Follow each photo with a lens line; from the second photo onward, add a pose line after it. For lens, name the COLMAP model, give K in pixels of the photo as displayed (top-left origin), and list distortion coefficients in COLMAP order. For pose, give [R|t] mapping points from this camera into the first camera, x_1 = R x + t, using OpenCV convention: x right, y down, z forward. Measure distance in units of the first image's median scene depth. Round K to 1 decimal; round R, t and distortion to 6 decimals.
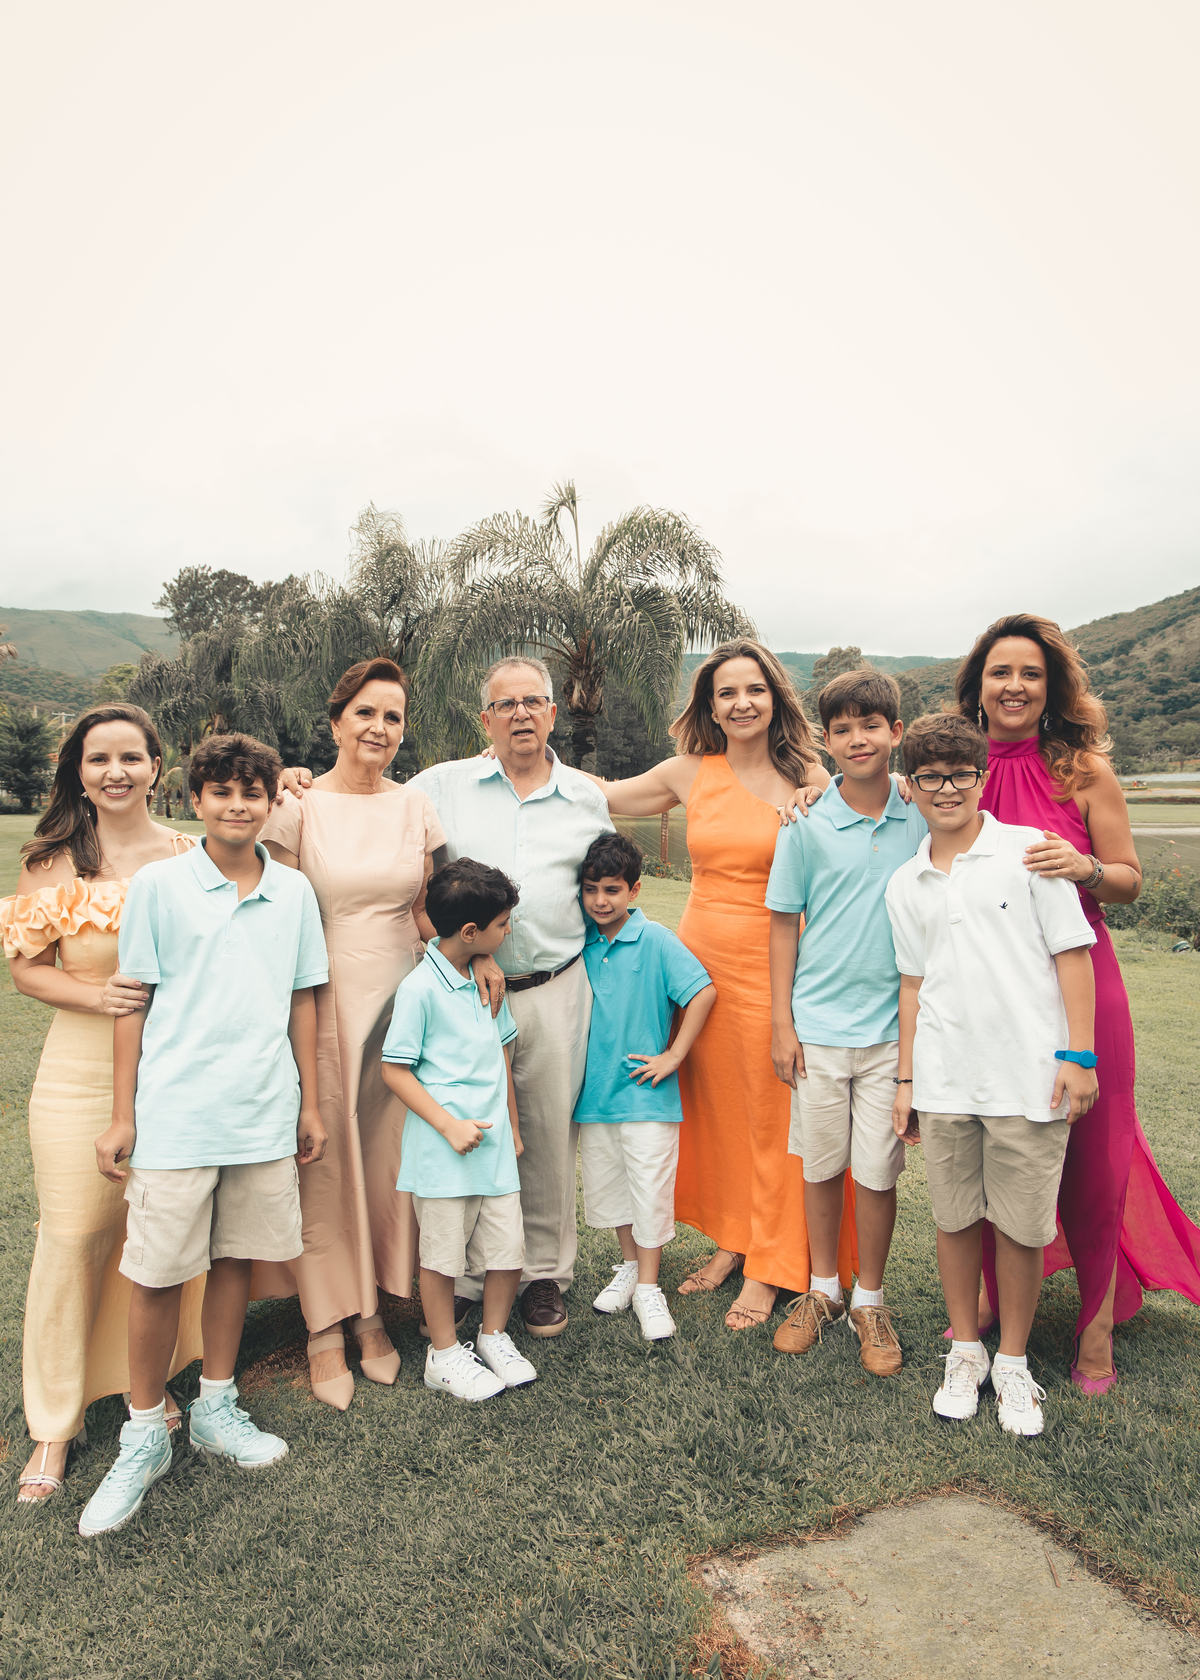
lens RADIAL K [[1237.2, 0, 594.4], [0, 1237.2, 852.0], [0, 0, 1]] dist [-0.014629, -0.011169]
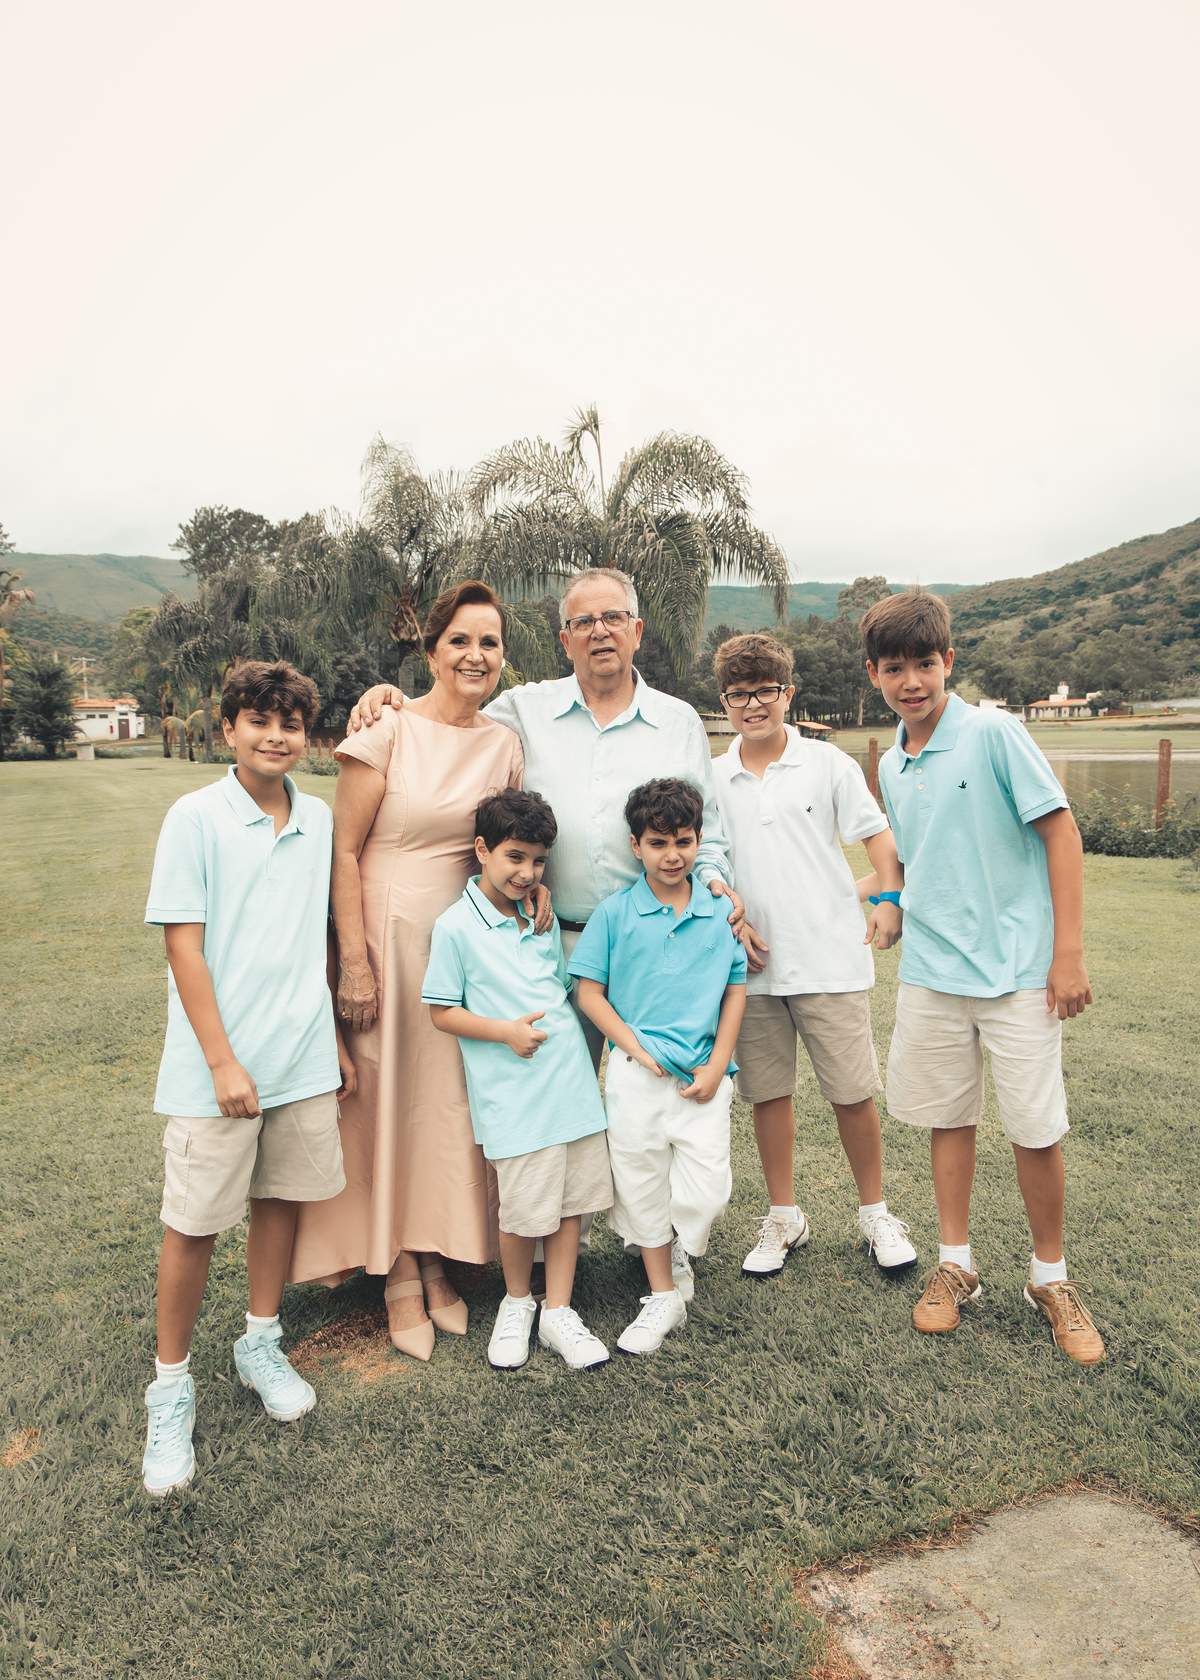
lens RADIAL K [[1237.2, 0, 591.6], [0, 1237.2, 852.1], [0, 0, 1]] dist [-0.014629, -0.011169]
pose [[0.999651, -0.015889, -0.021094, -0.030292], [0.016954, 0.998540, 0.051281, 0.002040], [0.020249, -0.051621, 0.998461, 0.093013]]
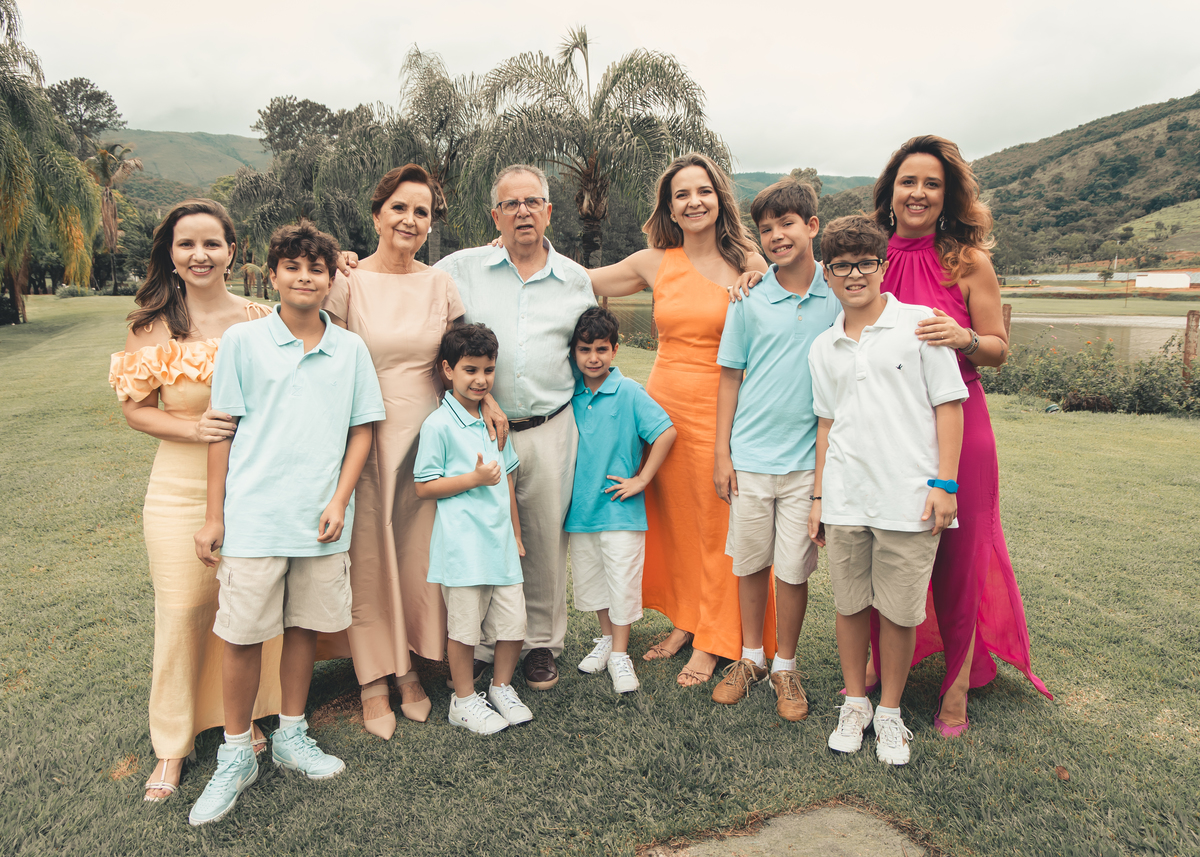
lens RADIAL K [[966.9, 0, 593.6], [0, 966.9, 435.8], [0, 0, 1]] dist [-0.022538, 0.003212]
pose [[0.999894, 0.012829, -0.006909, 0.020961], [-0.012007, 0.994066, 0.108116, 0.008577], [0.008255, -0.108021, 0.994114, -0.002216]]
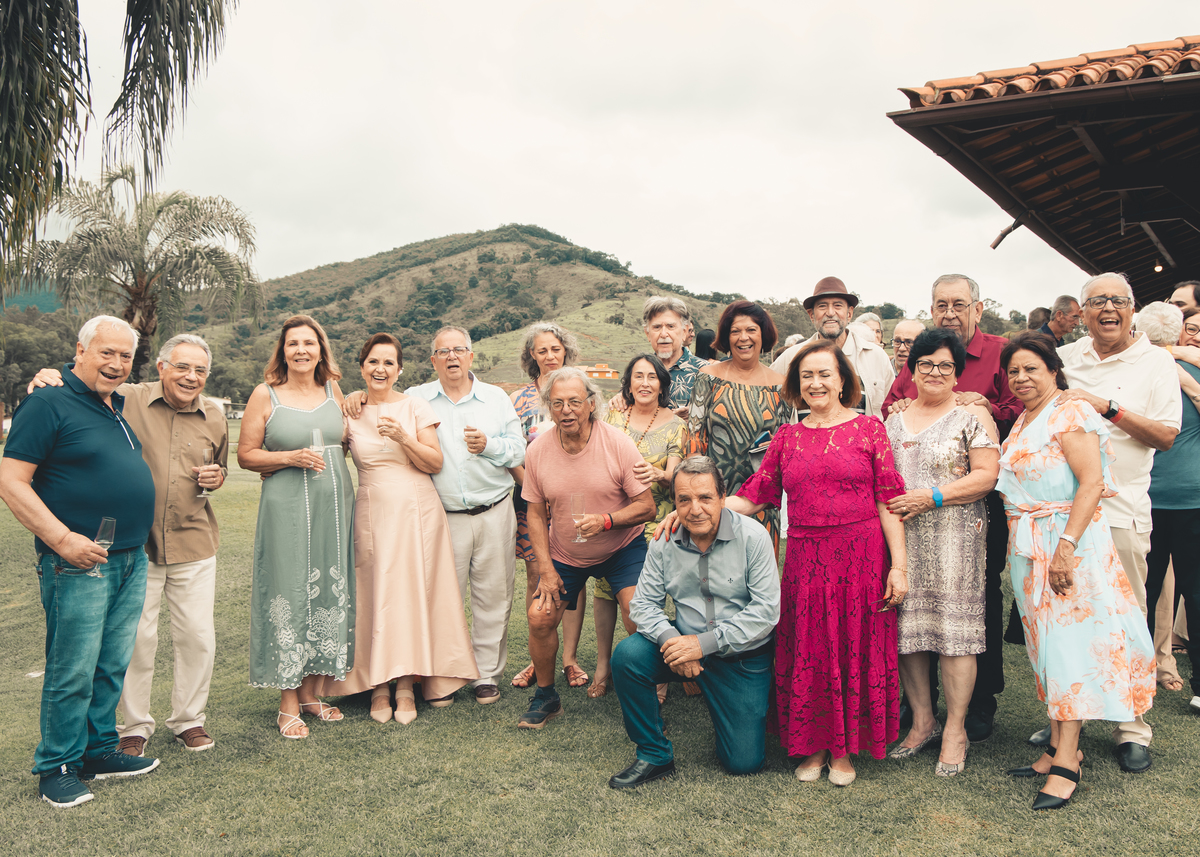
lens RADIAL K [[1147.6, 0, 685.5], [0, 1147.6, 465.9], [0, 0, 1]] dist [-0.043841, 0.000000]
pose [[0.765917, -0.011926, 0.642829, -0.576088], [0.017075, 0.999853, -0.001795, 0.035305], [-0.642713, 0.012351, 0.766008, -0.284333]]
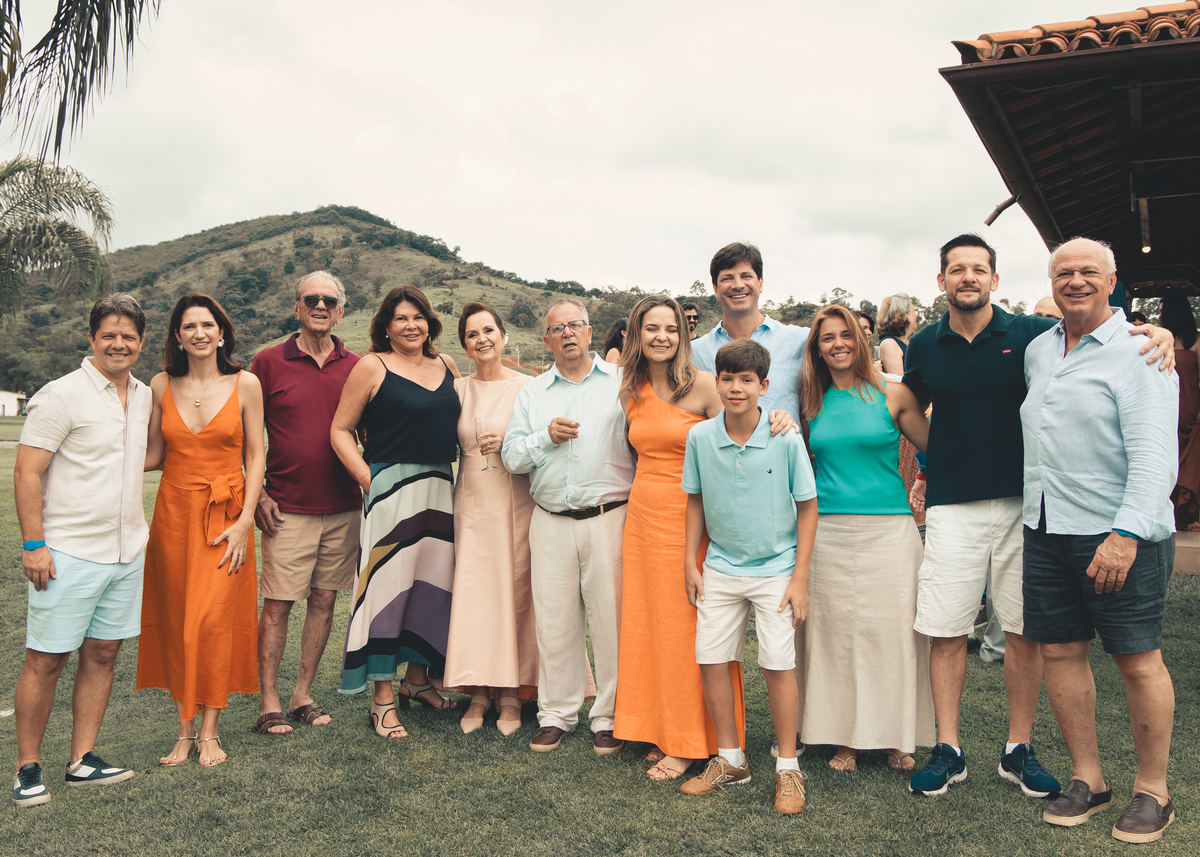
lens RADIAL K [[1230.3, 0, 590.2], [0, 1230.3, 430.1], [0, 0, 1]] dist [-0.054921, 0.000000]
pose [[0.725286, 0.005290, 0.688428, -0.700758], [0.020817, 0.999345, -0.029610, 0.031729], [-0.688133, 0.035807, 0.724700, -0.015825]]
